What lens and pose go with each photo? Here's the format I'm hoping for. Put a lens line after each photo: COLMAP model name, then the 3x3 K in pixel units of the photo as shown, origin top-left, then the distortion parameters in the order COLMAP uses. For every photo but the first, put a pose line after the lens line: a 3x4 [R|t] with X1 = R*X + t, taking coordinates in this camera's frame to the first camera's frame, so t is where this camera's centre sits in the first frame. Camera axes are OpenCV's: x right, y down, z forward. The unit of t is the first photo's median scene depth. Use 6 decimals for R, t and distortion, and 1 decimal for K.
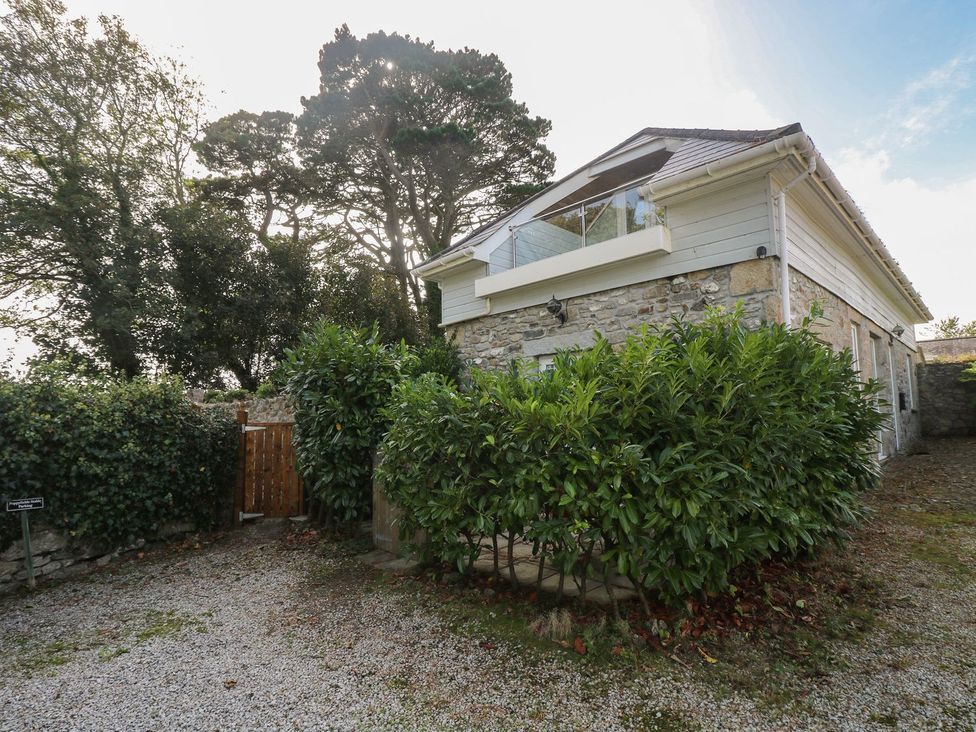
lens RADIAL K [[512.1, 0, 512.8], [0, 512.1, 364.9], [0, 0, 1]] dist [-0.000694, -0.000157]
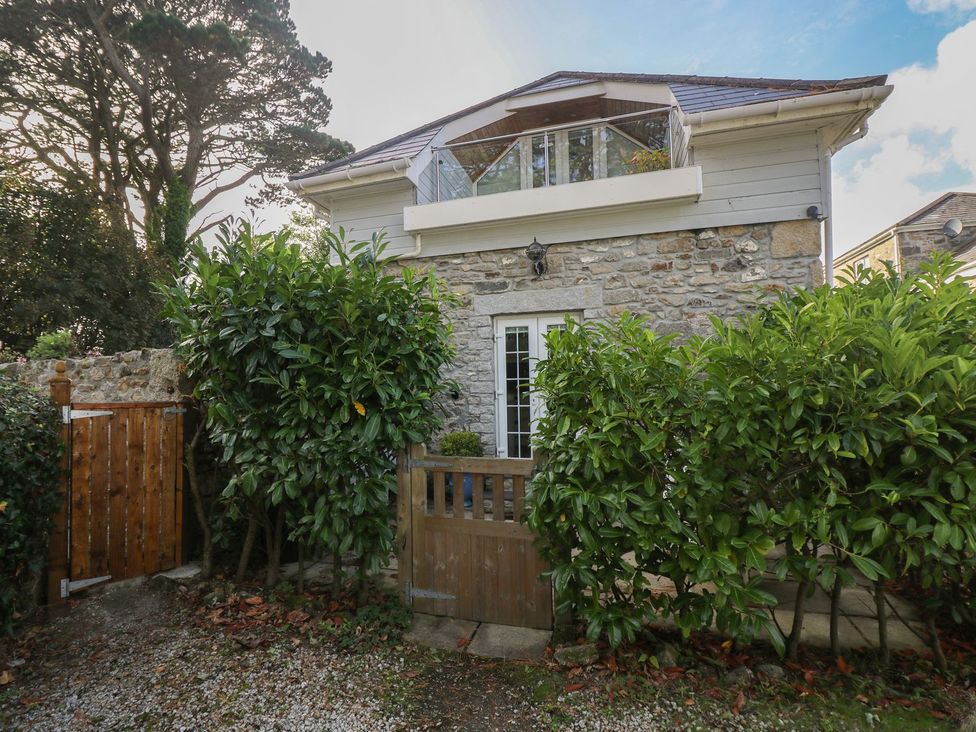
lens RADIAL K [[511.8, 0, 488.0], [0, 511.8, 366.0], [0, 0, 1]] dist [0.000742, -0.011599]
pose [[0.893406, 0.023056, 0.448657, -0.343097], [-0.042211, 0.998572, 0.032739, 0.038707], [-0.447262, -0.048188, 0.893104, 0.335358]]
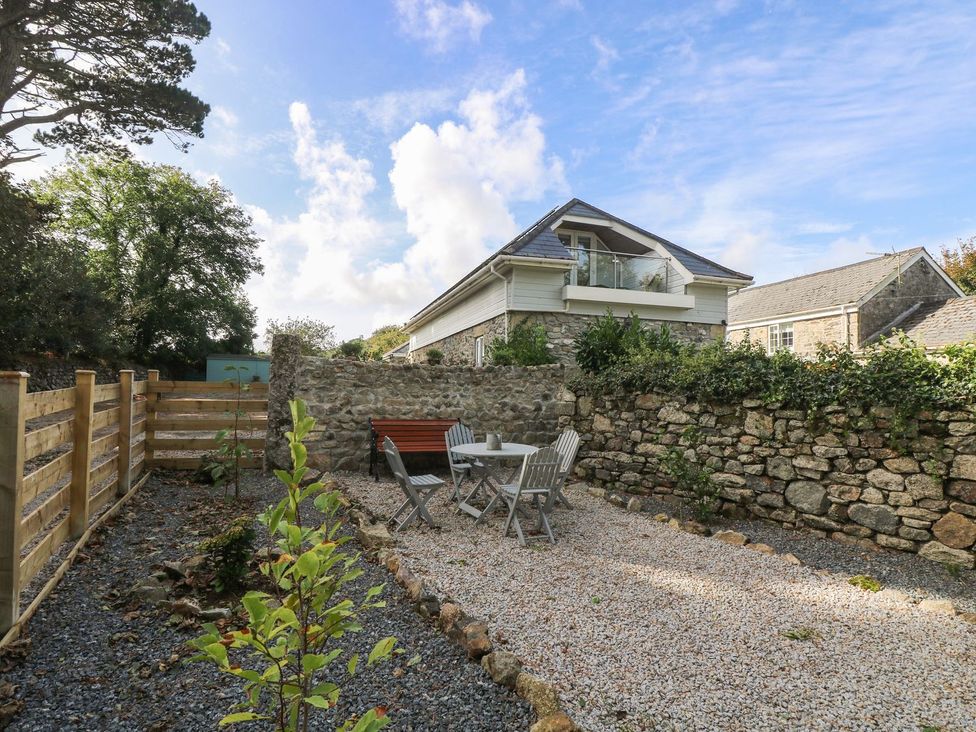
lens RADIAL K [[542.5, 0, 488.0], [0, 542.5, 366.0], [0, 0, 1]] dist [0.013026, -0.018213]
pose [[0.465075, 0.064544, 0.882915, -1.658135], [-0.115640, 0.993222, -0.011694, 0.095030], [-0.877686, -0.096662, 0.469387, 0.599578]]
